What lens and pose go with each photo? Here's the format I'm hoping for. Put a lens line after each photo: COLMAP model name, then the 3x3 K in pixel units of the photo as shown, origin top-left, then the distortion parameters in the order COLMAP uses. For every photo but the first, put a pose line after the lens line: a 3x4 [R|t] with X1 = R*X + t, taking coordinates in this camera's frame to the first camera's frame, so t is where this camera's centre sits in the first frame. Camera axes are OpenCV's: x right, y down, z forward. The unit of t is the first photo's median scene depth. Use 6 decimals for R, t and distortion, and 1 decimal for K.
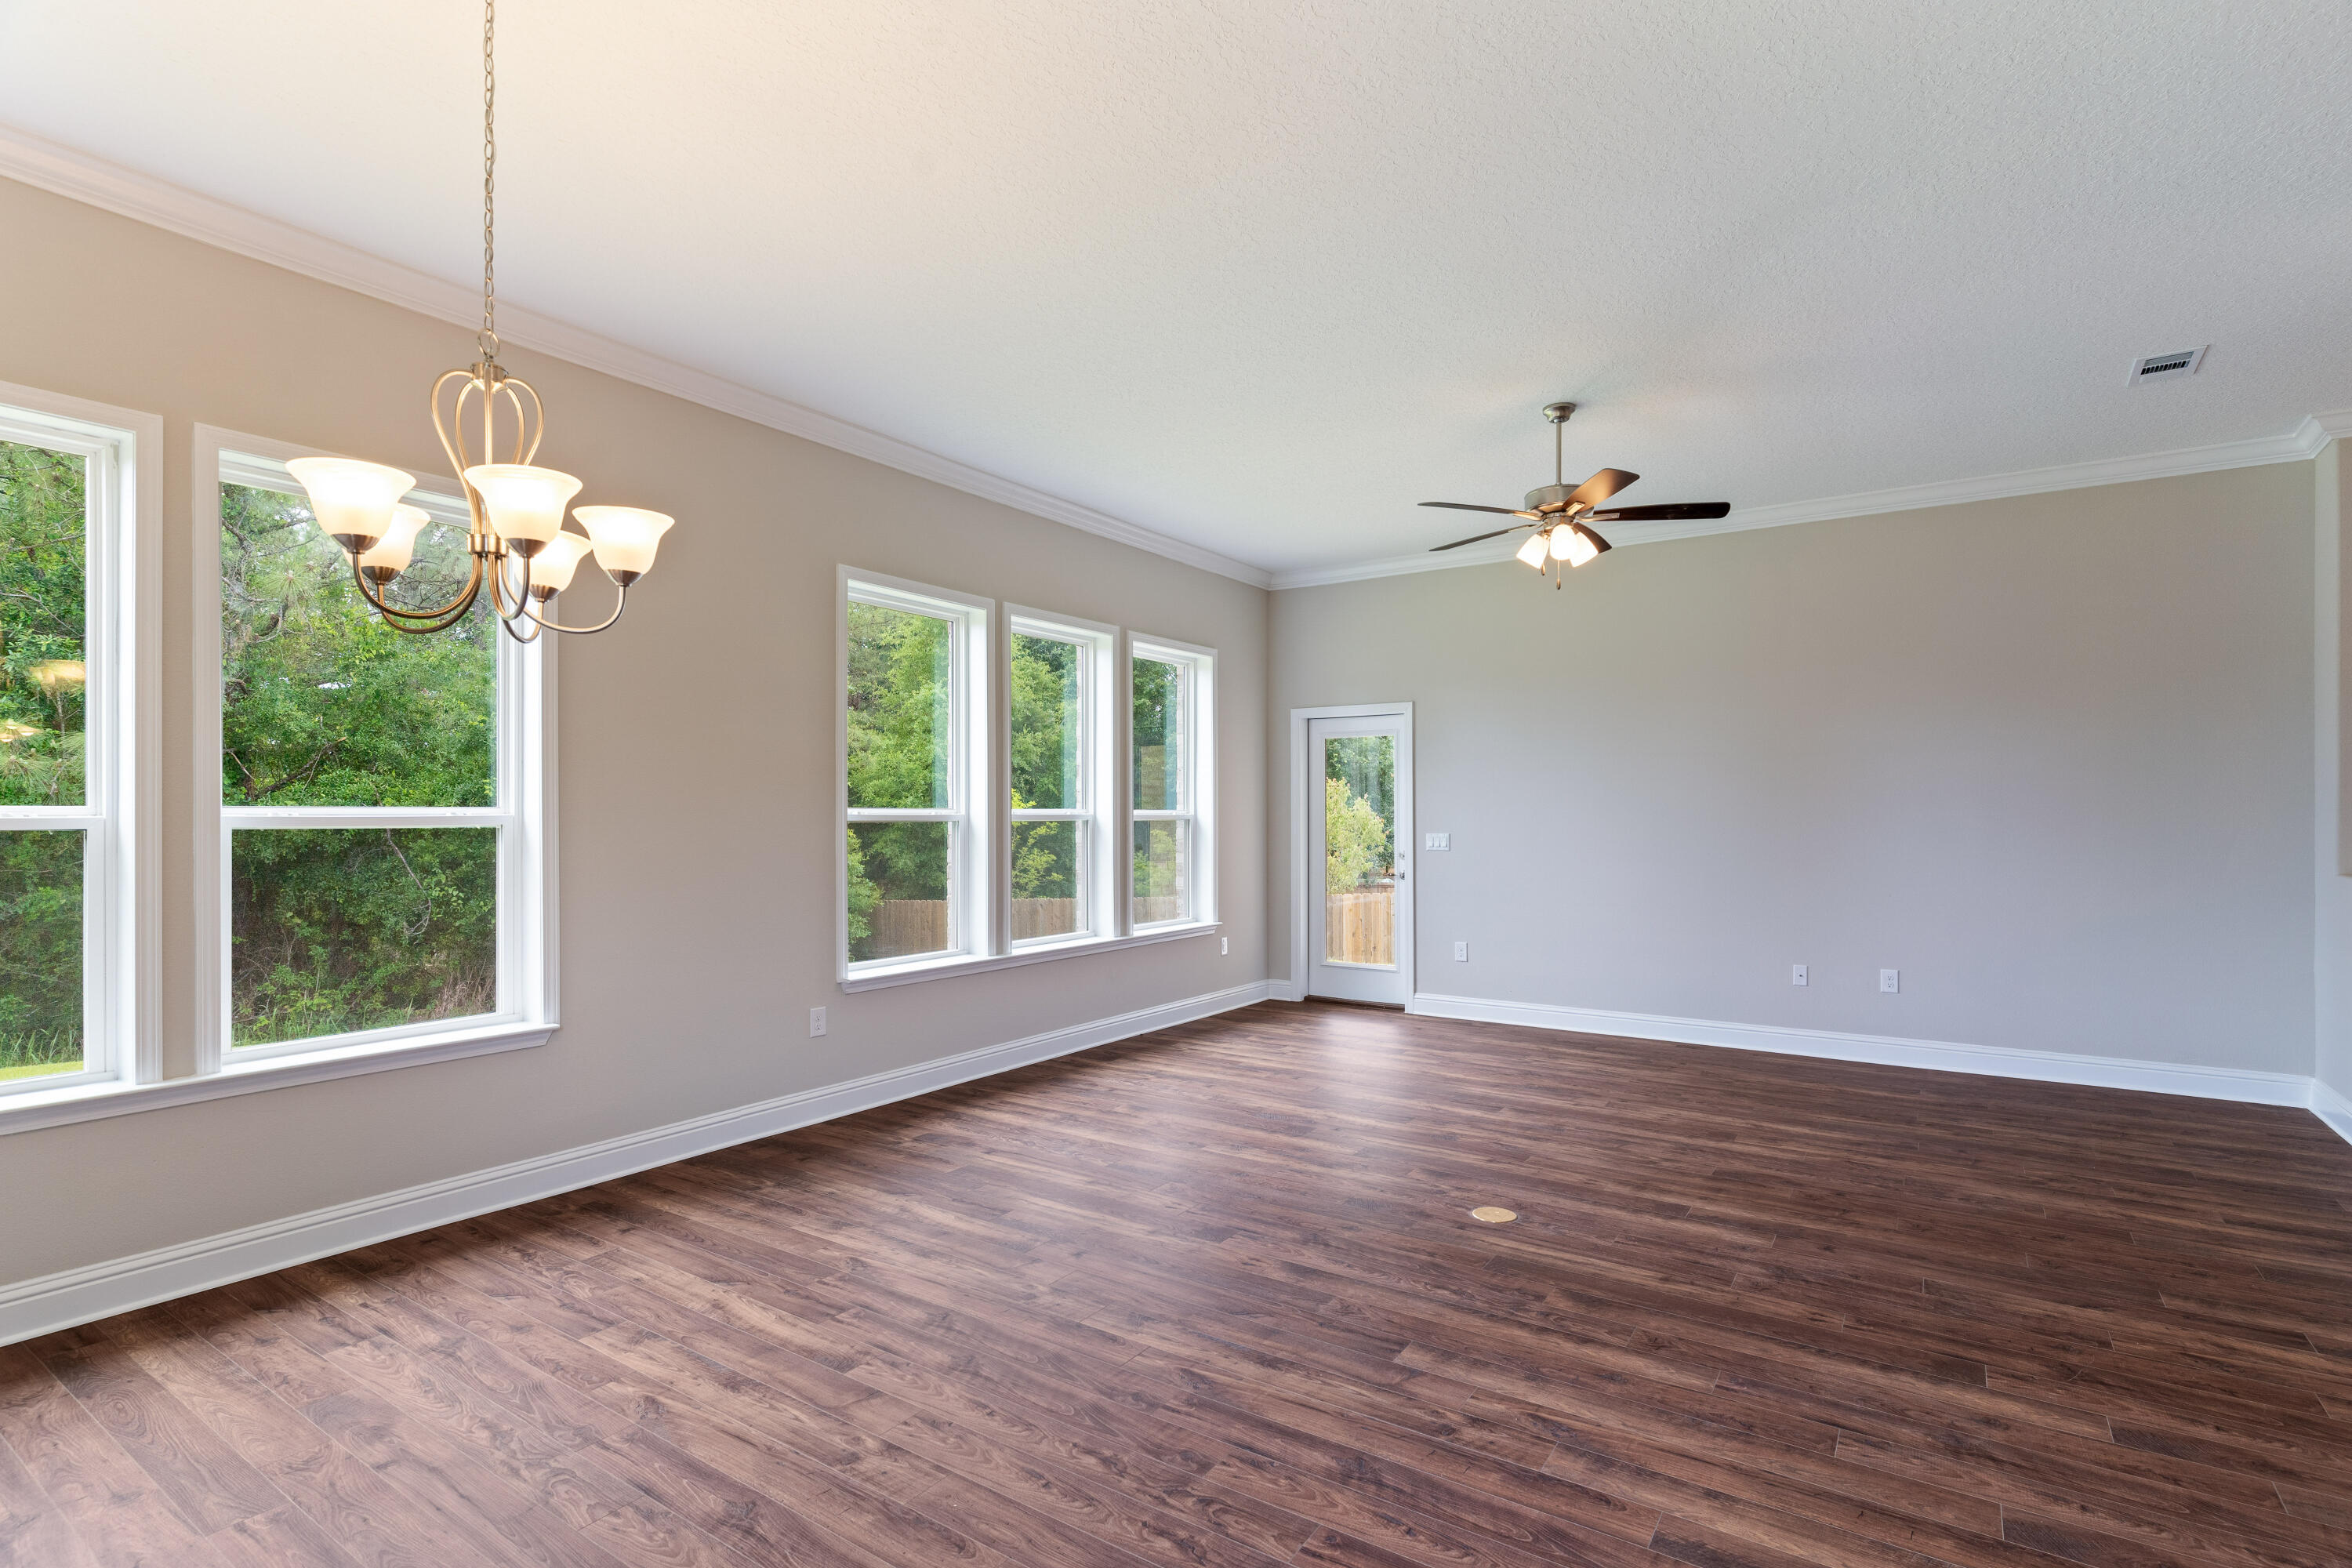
lens RADIAL K [[1131.7, 0, 1172.3], [0, 1131.7, 810.7], [0, 0, 1]] dist [0.001262, 0.000086]
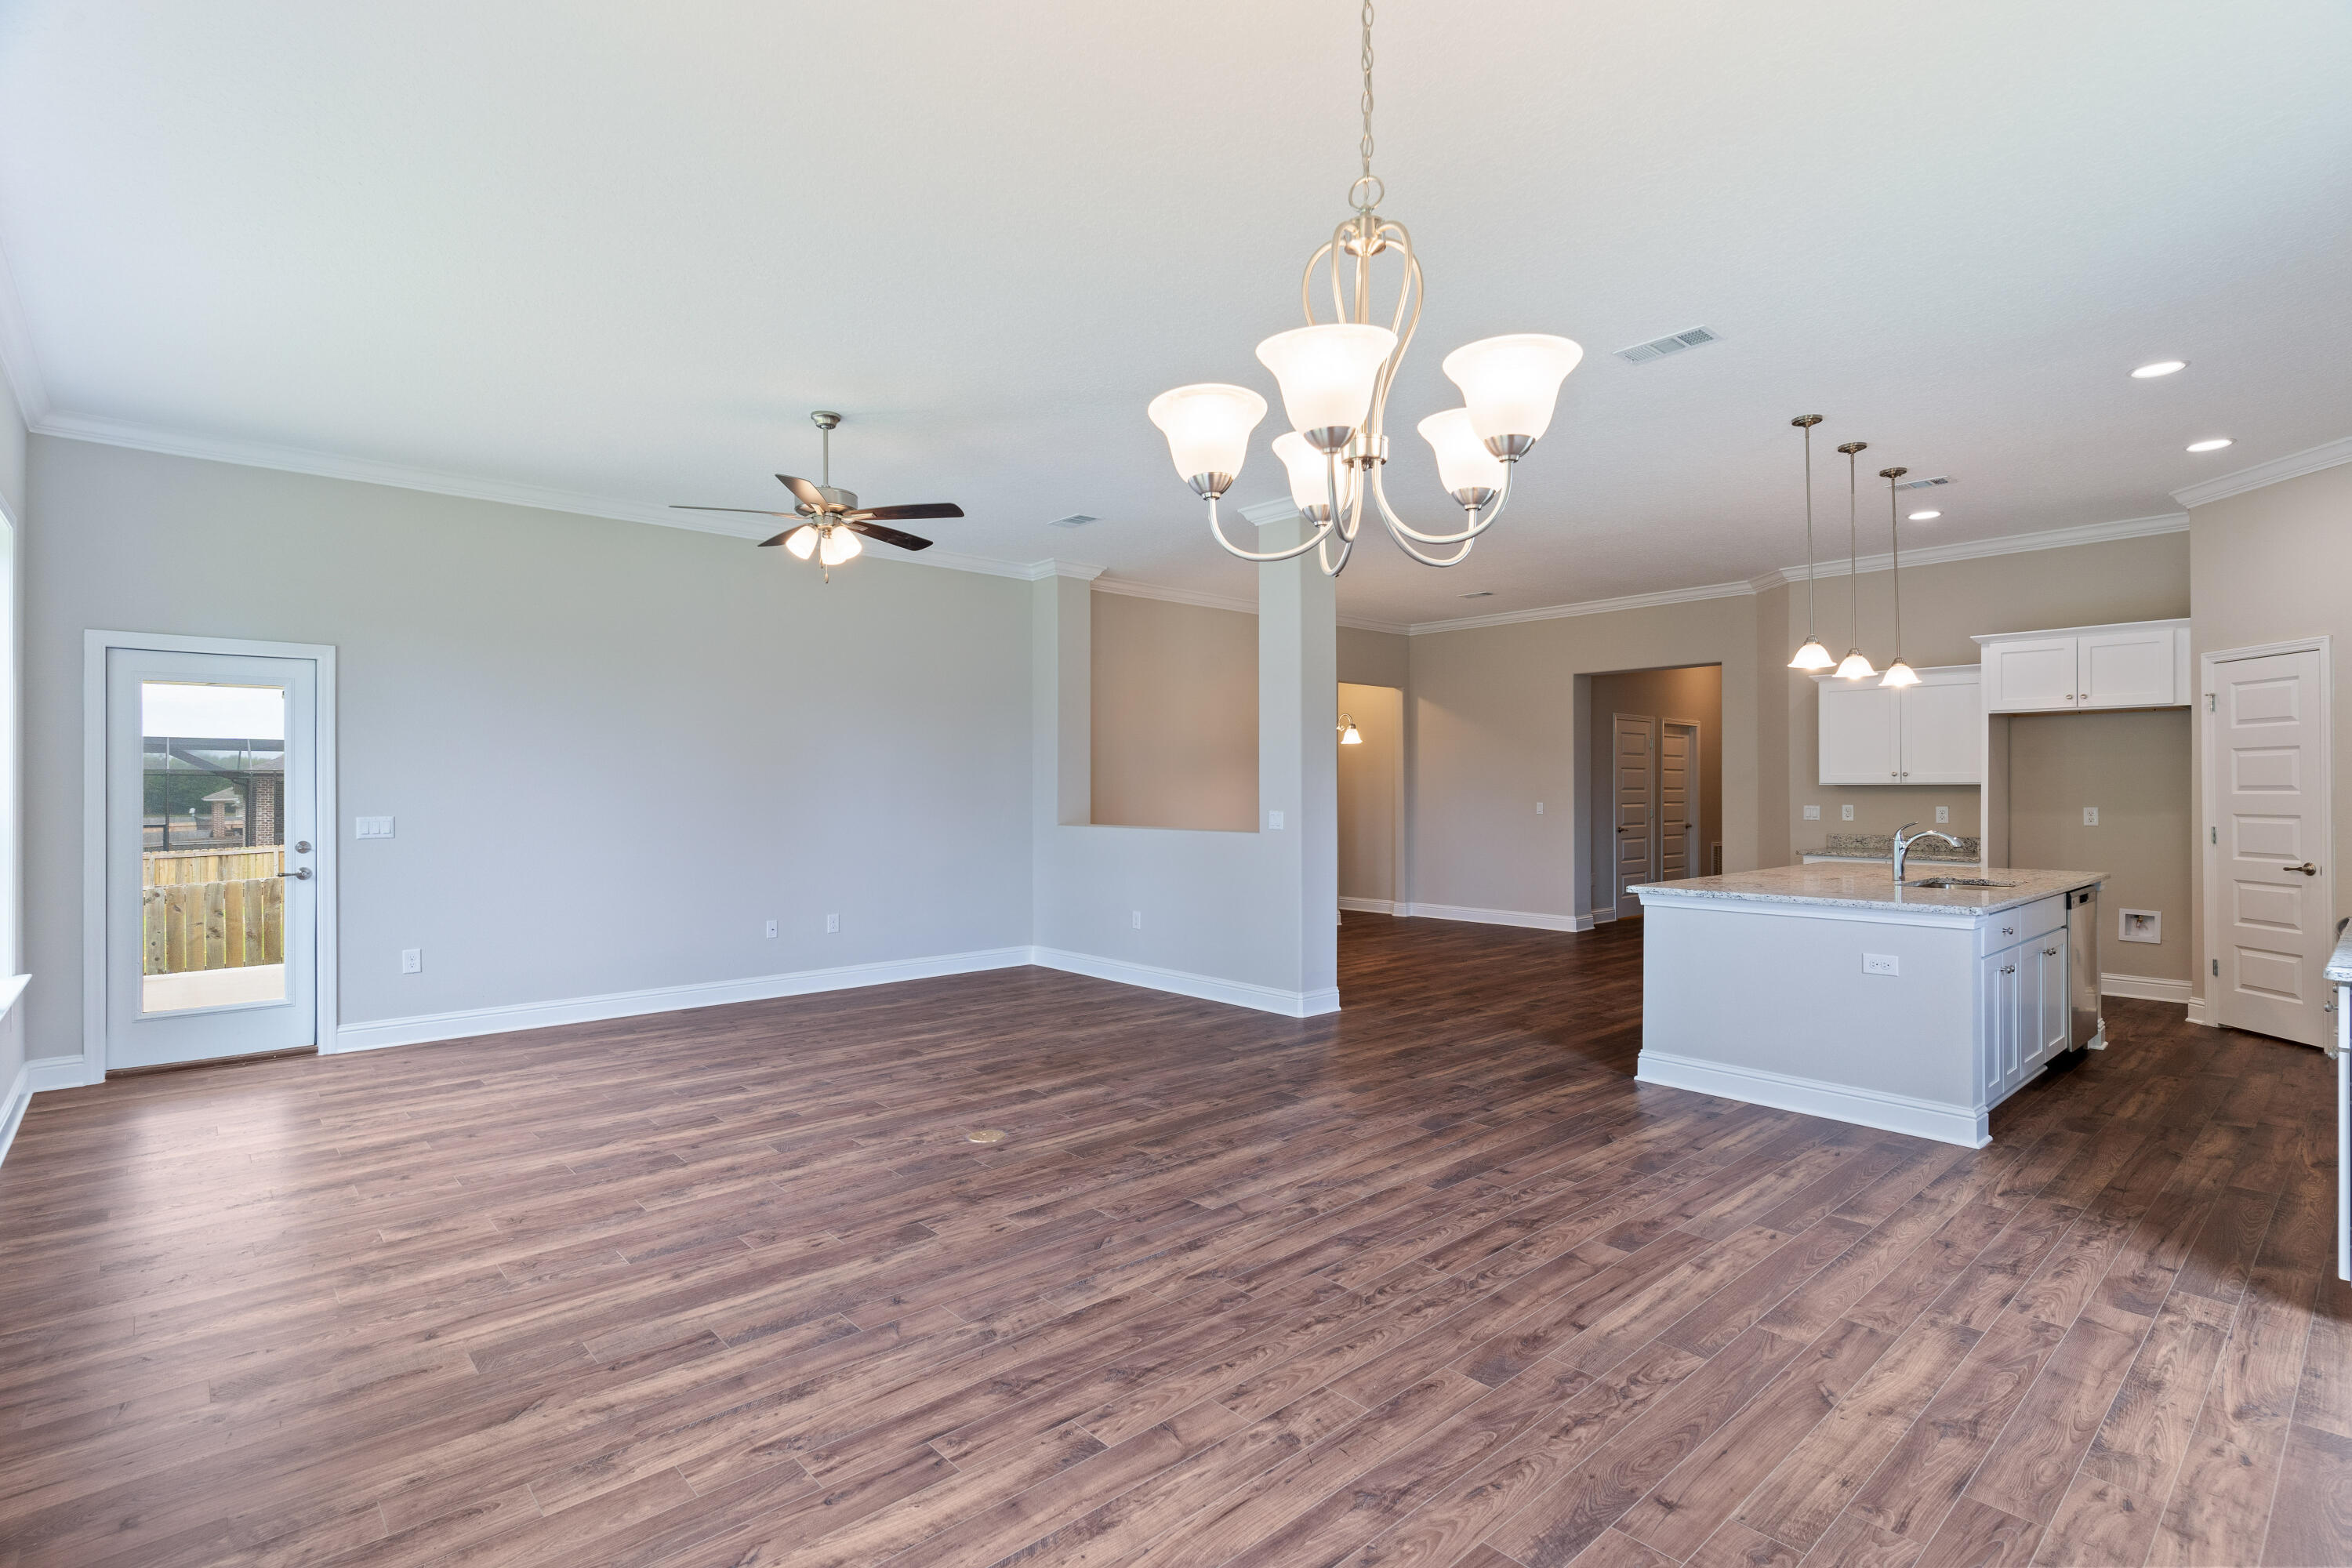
lens RADIAL K [[1127.4, 0, 1177.6], [0, 1127.4, 796.2], [0, 0, 1]] dist [0.000433, 0.000343]
pose [[0.232172, -0.006877, 0.972650, -0.826072], [-0.000378, 0.999974, 0.007161, 0.000044], [-0.972675, -0.002030, 0.232164, 0.564661]]
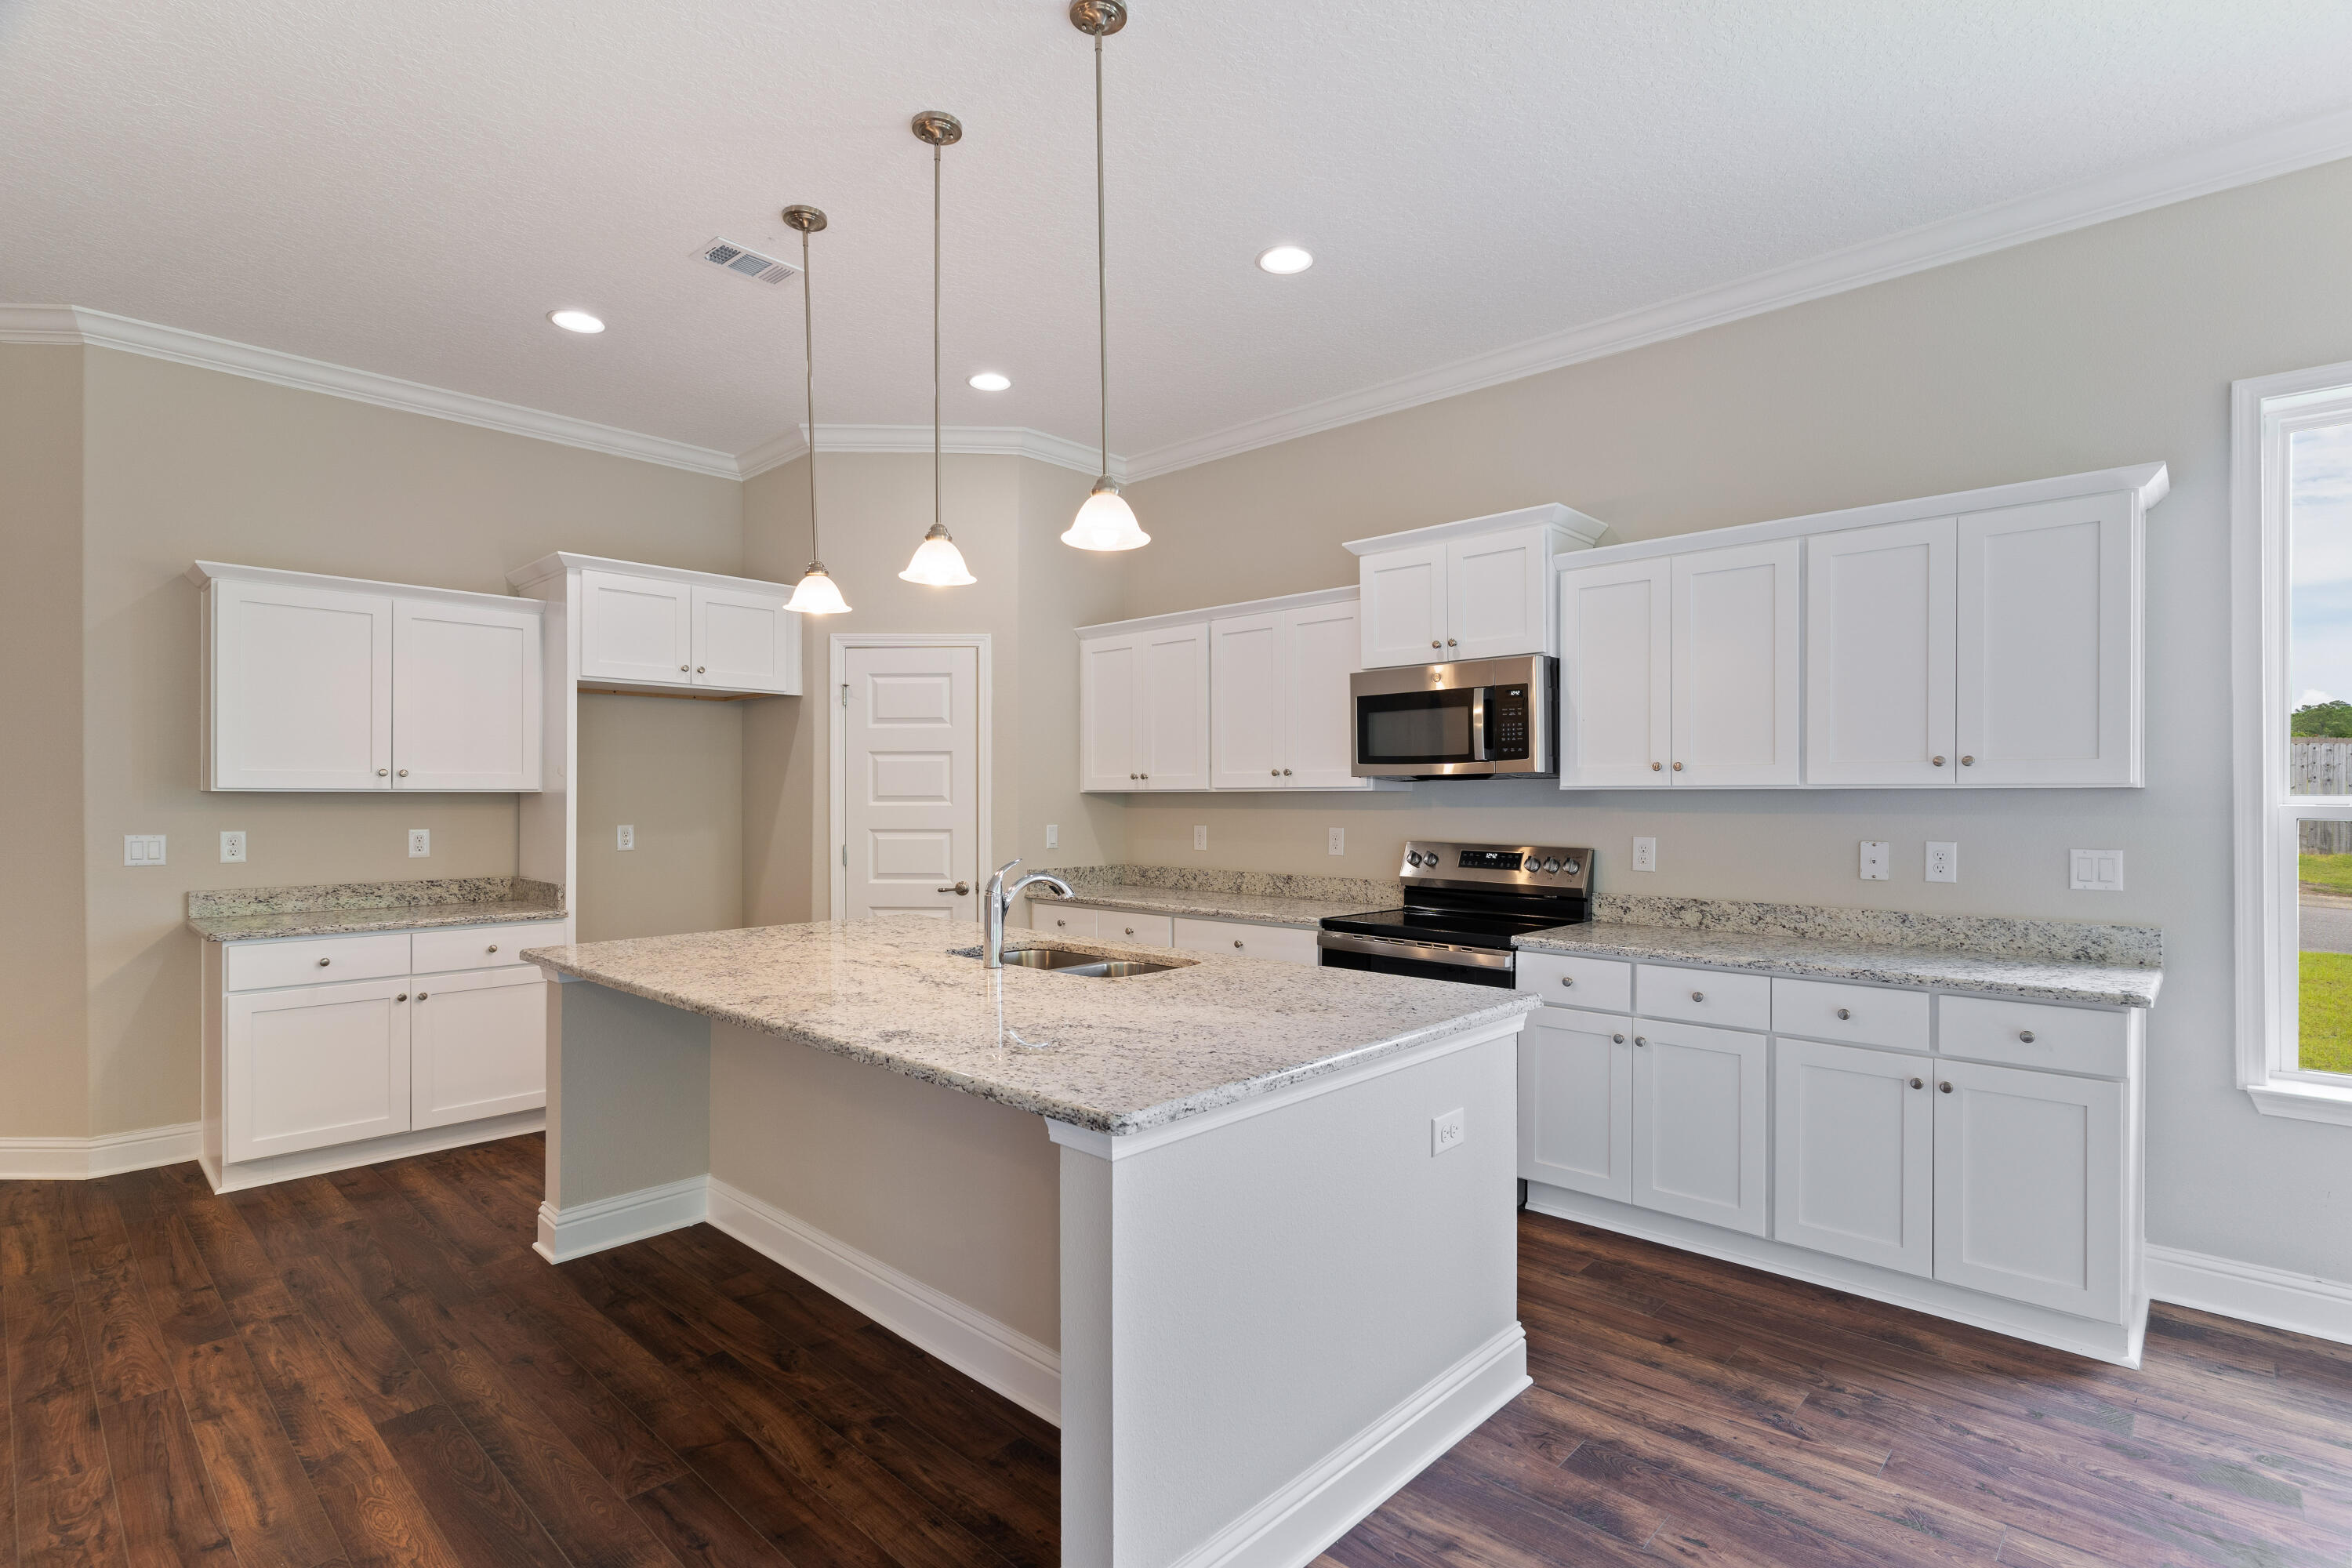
lens RADIAL K [[1127.4, 0, 1177.6], [0, 1127.4, 796.2], [0, 0, 1]] dist [0.000433, 0.000343]
pose [[-0.988600, -0.000661, 0.150562, 0.611941], [-0.001037, 0.999997, -0.002420, -0.000969], [-0.150560, -0.002549, -0.988598, 0.777930]]
